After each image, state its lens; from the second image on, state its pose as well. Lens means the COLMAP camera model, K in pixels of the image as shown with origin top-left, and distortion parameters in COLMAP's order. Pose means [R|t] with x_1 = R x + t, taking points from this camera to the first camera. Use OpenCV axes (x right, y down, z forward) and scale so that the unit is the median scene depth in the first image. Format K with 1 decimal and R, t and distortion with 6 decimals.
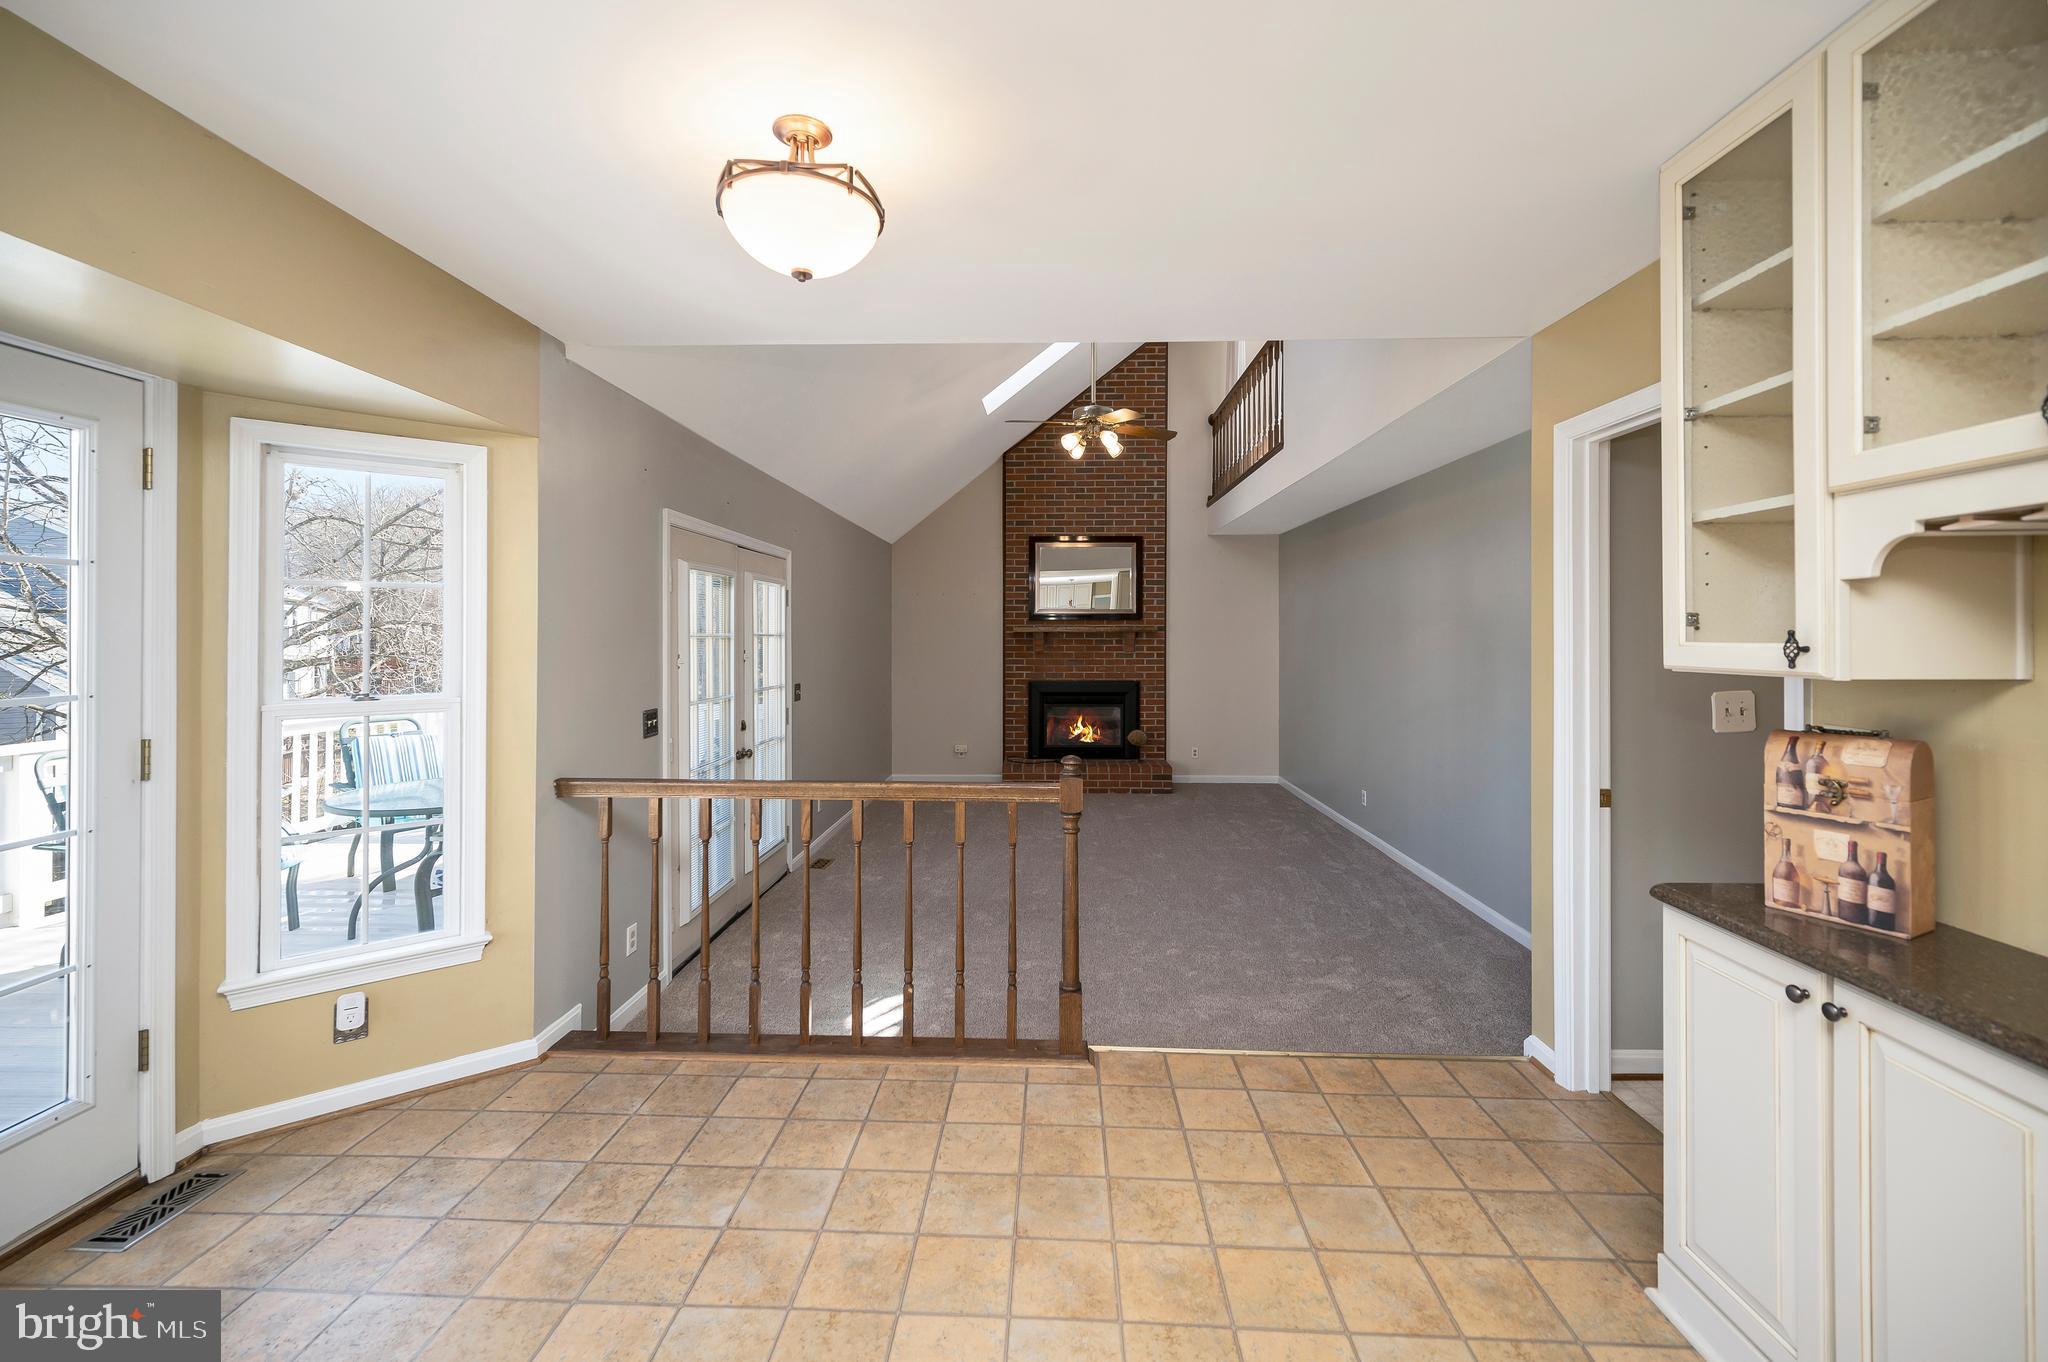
lens RADIAL K [[825.9, 0, 1027.0], [0, 825.9, 634.2], [0, 0, 1]] dist [-0.001286, -0.001062]
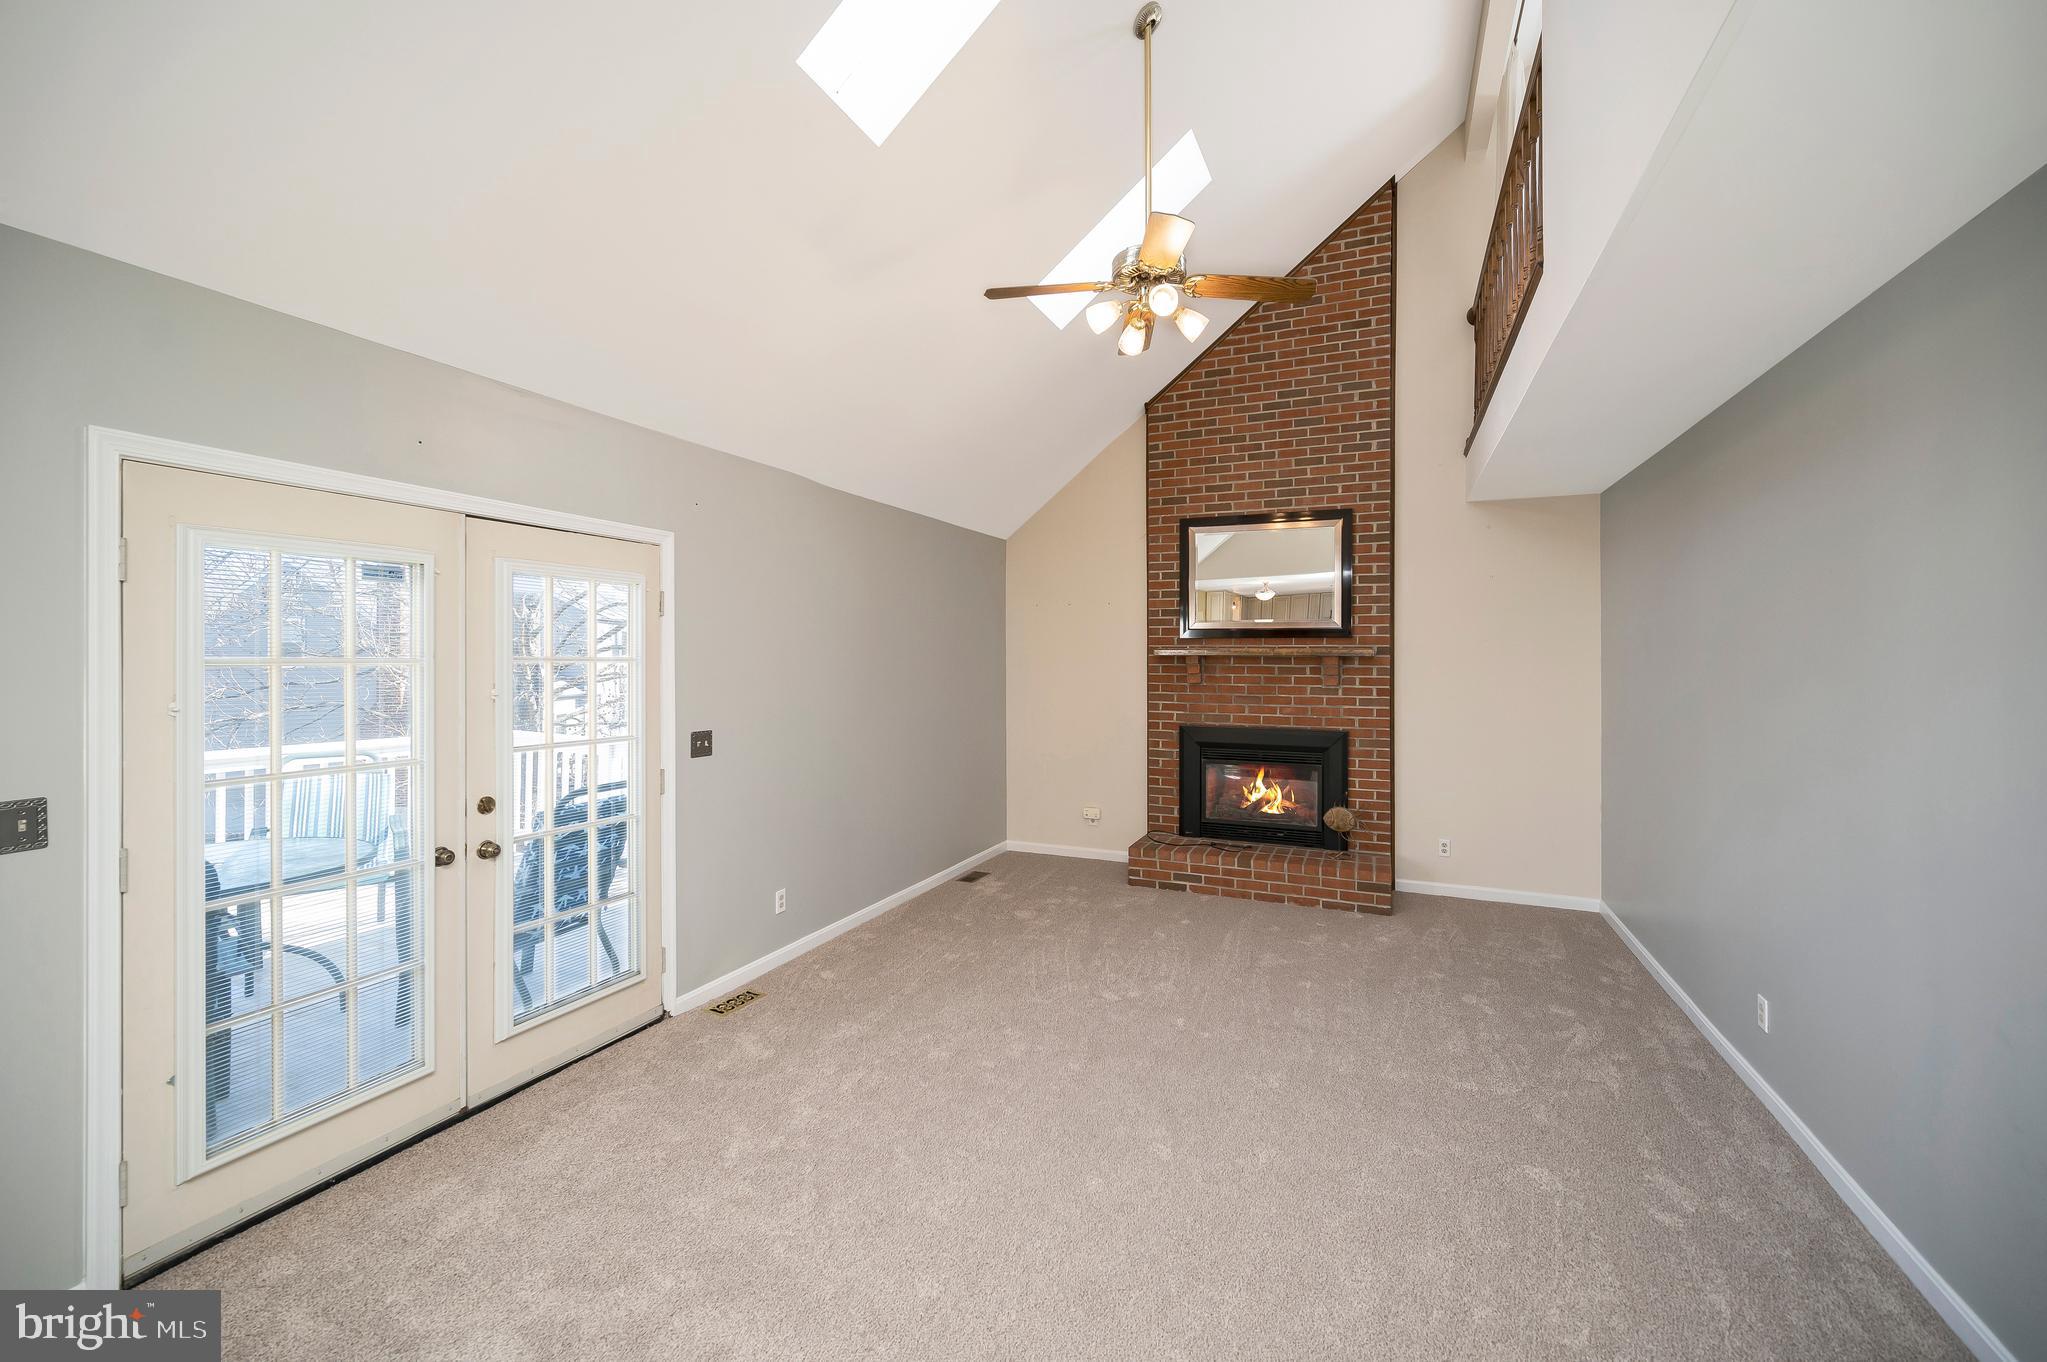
lens RADIAL K [[825.5, 0, 1049.9], [0, 825.5, 648.9], [0, 0, 1]] dist [-0.001286, -0.001062]
pose [[0.933246, 0.001562, -0.359233, 0.160824], [-0.003995, 0.999974, -0.006028, -0.003463], [0.359215, 0.007061, 0.933228, 0.328026]]
